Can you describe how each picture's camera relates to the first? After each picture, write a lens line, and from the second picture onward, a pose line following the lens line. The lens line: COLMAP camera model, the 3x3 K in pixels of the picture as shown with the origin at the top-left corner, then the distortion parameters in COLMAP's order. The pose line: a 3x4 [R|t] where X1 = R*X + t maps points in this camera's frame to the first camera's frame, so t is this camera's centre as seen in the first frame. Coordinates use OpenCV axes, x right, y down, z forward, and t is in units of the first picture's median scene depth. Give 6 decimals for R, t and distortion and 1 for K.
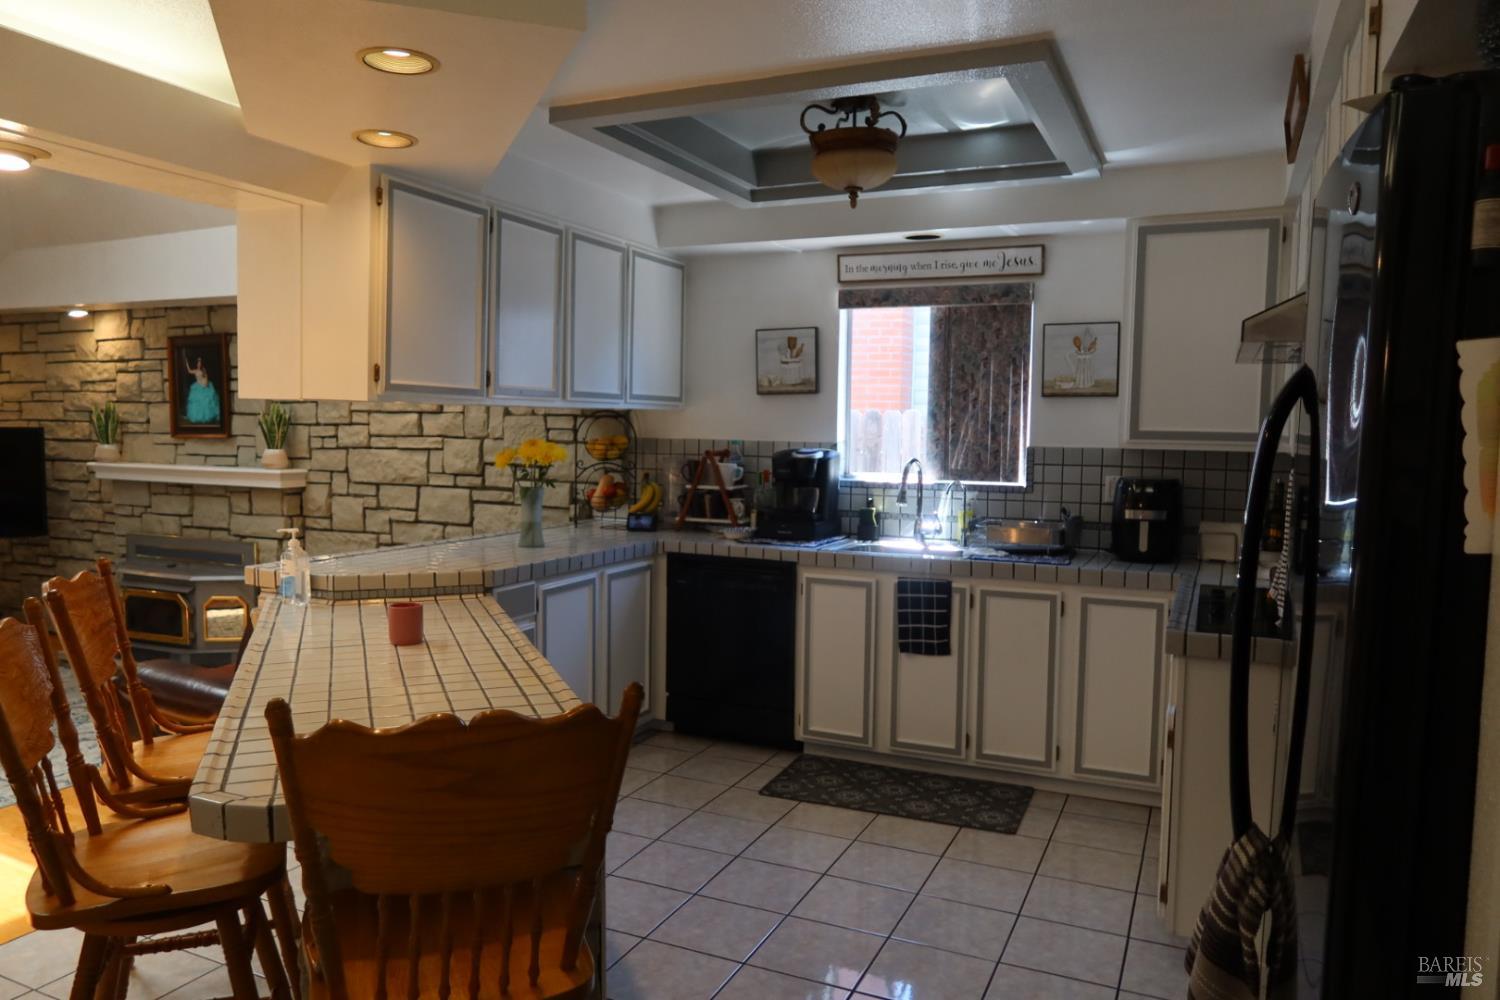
lens RADIAL K [[1038.0, 0, 744.7], [0, 1038.0, 504.1], [0, 0, 1]] dist [-0.022062, 0.006381]
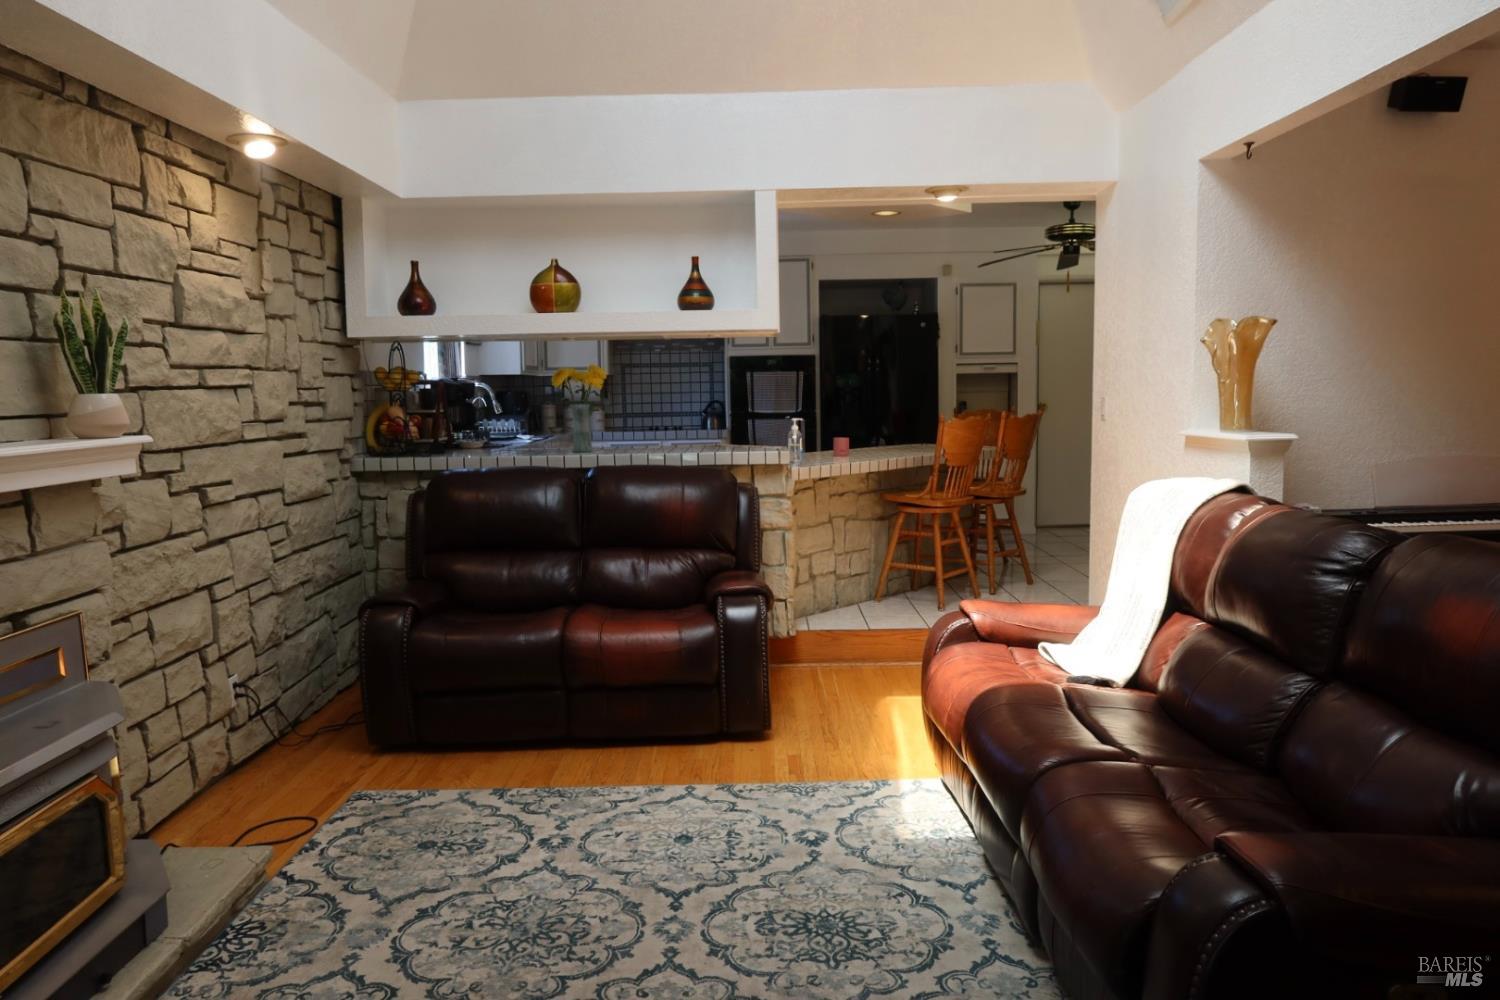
lens RADIAL K [[1038.0, 0, 746.5], [0, 1038.0, 502.3], [0, 0, 1]] dist [-0.022062, 0.006381]
pose [[-0.411381, -0.107140, 0.905145, -1.236279], [0.078926, 0.985150, 0.152482, -0.065310], [-0.908040, 0.134168, -0.396816, 1.151890]]
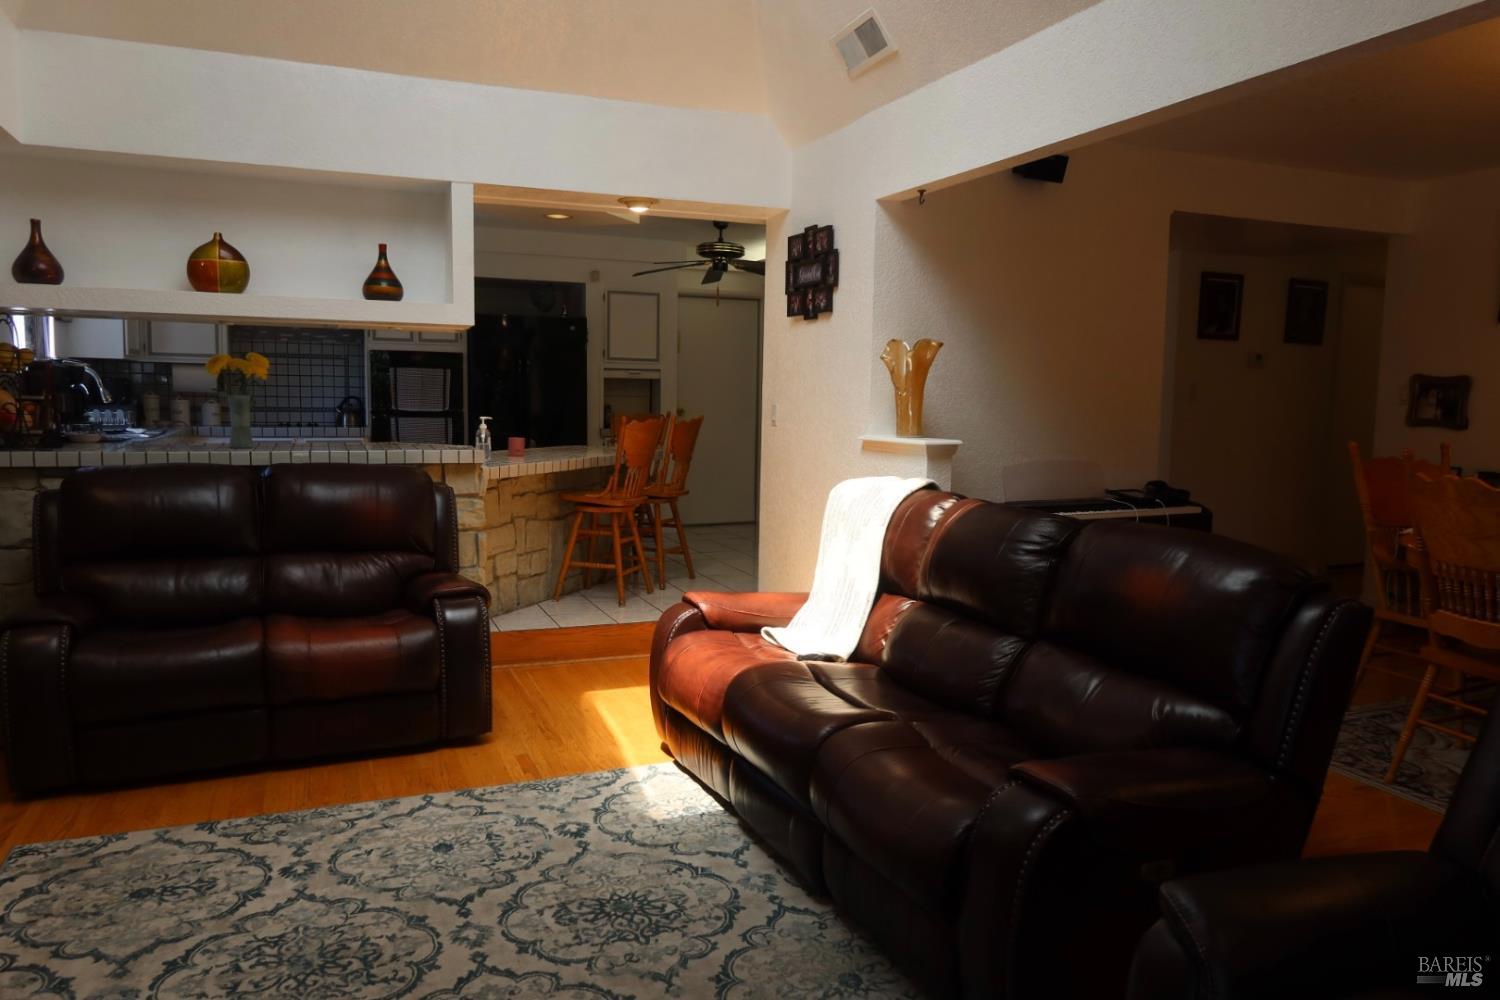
lens RADIAL K [[1038.0, 0, 747.7], [0, 1038.0, 504.3], [0, 0, 1]] dist [-0.022062, 0.006381]
pose [[-0.733370, -0.101661, 0.672185, -1.191230], [0.019935, 0.985115, 0.170737, -0.070115], [-0.679537, 0.138613, -0.720428, 1.255067]]
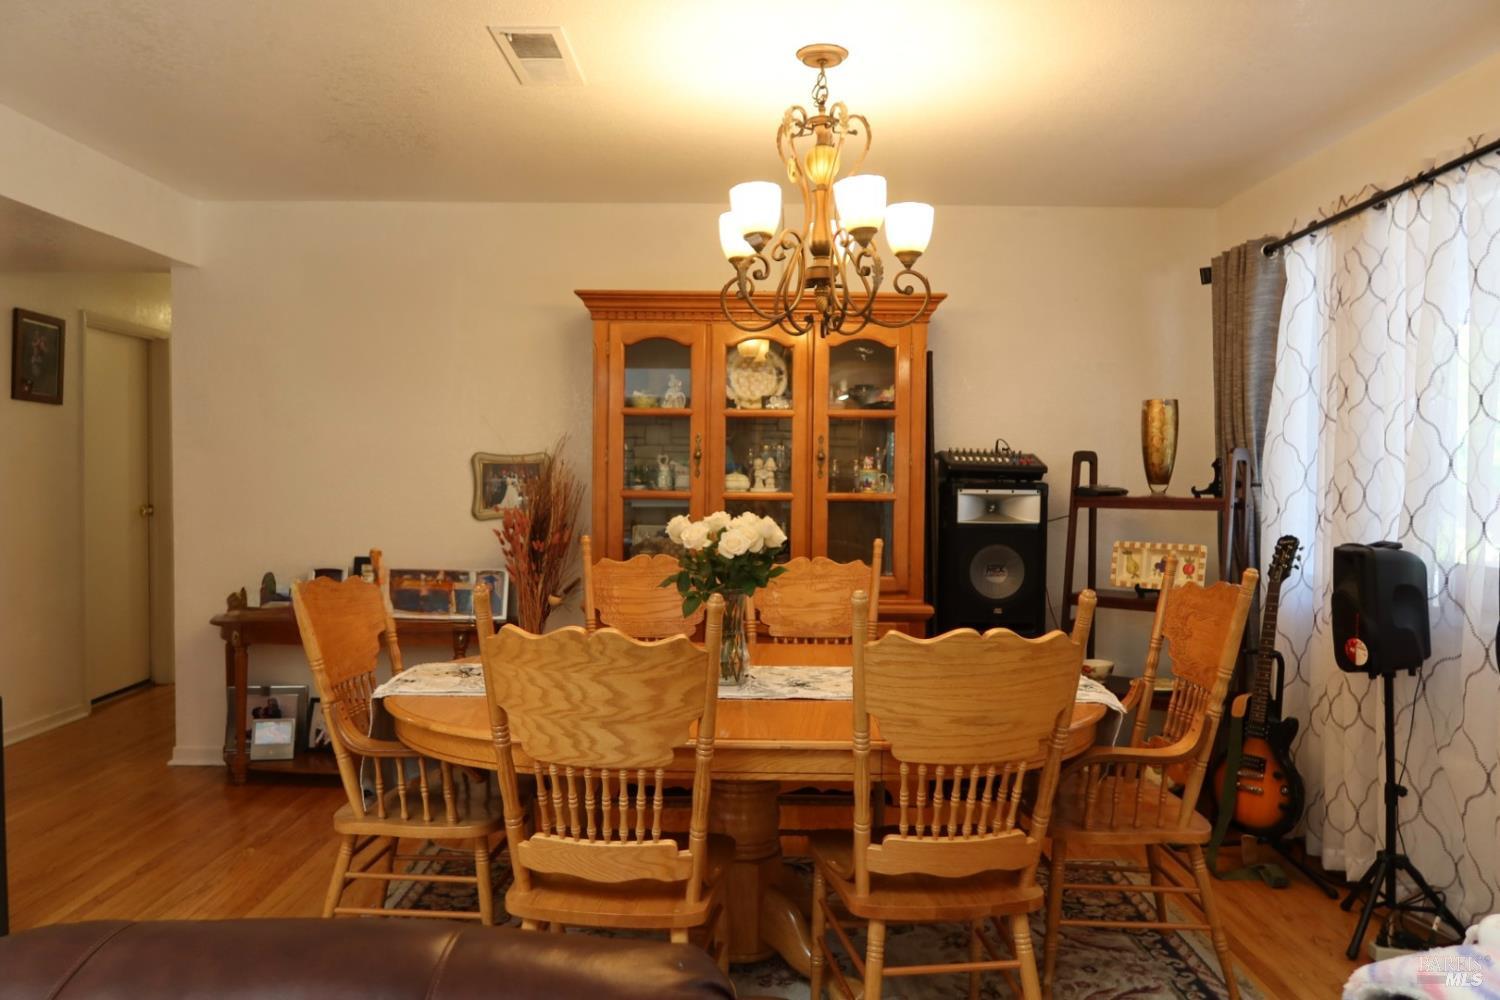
lens RADIAL K [[1038.0, 0, 745.4], [0, 1038.0, 503.9], [0, 0, 1]] dist [-0.022062, 0.006381]
pose [[-0.908386, -0.012302, -0.417952, -0.986550], [-0.052823, 0.994935, 0.085522, -0.054150], [0.414783, 0.099764, -0.904435, 0.894374]]
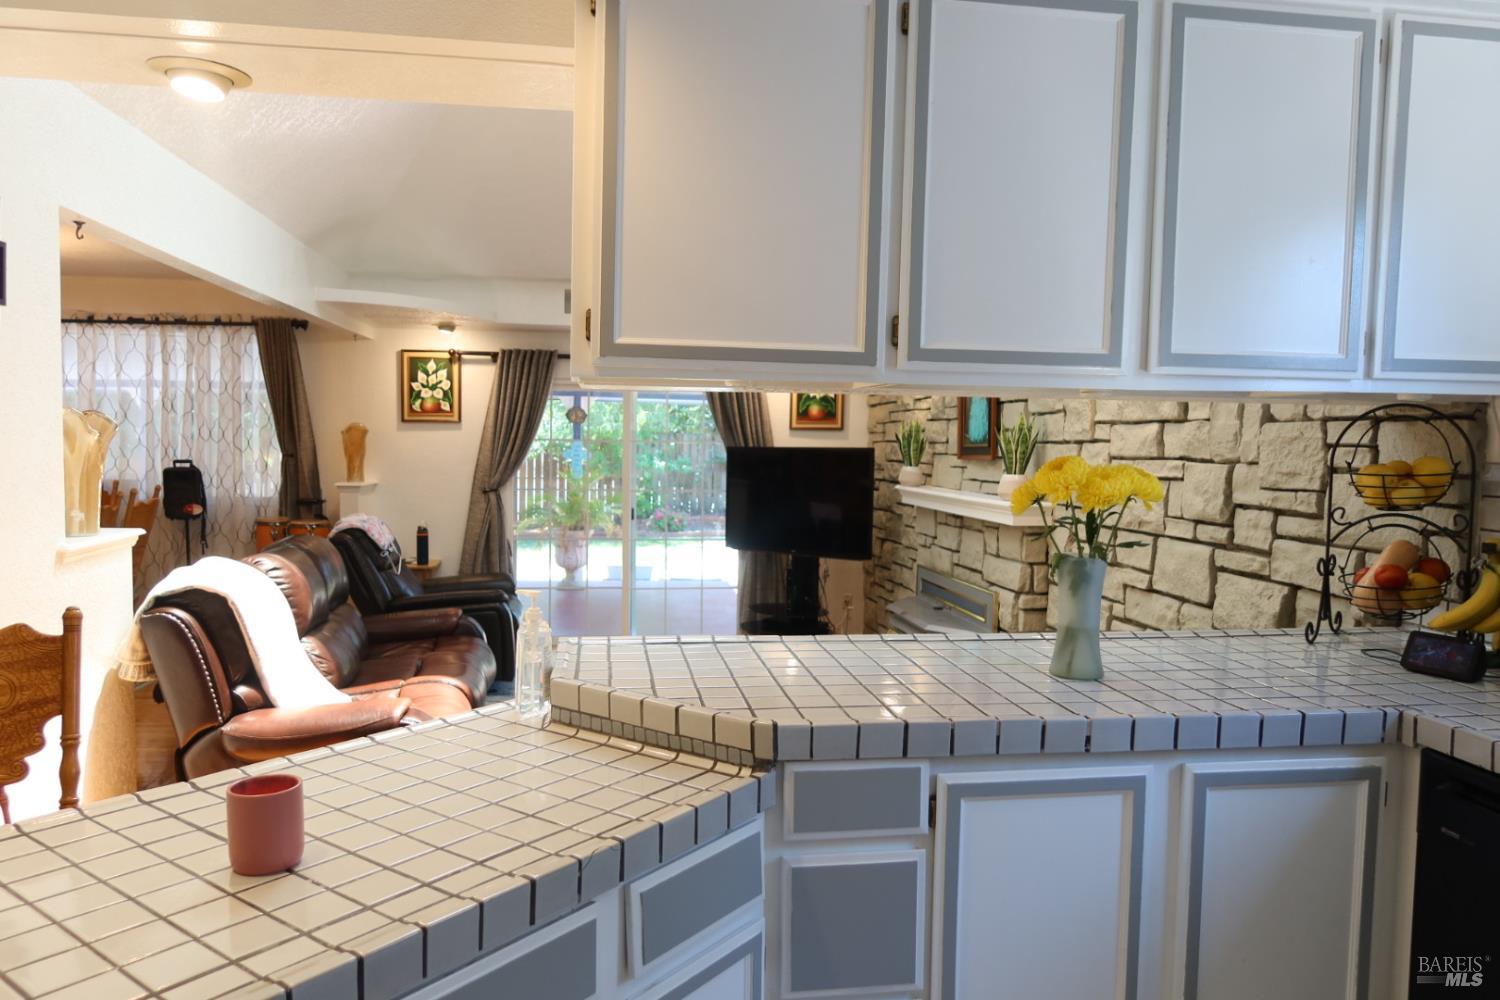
lens RADIAL K [[1038.0, 0, 744.5], [0, 1038.0, 503.2], [0, 0, 1]] dist [-0.022062, 0.006381]
pose [[0.540687, 0.042502, -0.840150, 0.102775], [-0.069492, 0.997566, 0.005743, -0.027990], [0.838349, 0.055278, 0.542324, 0.519374]]
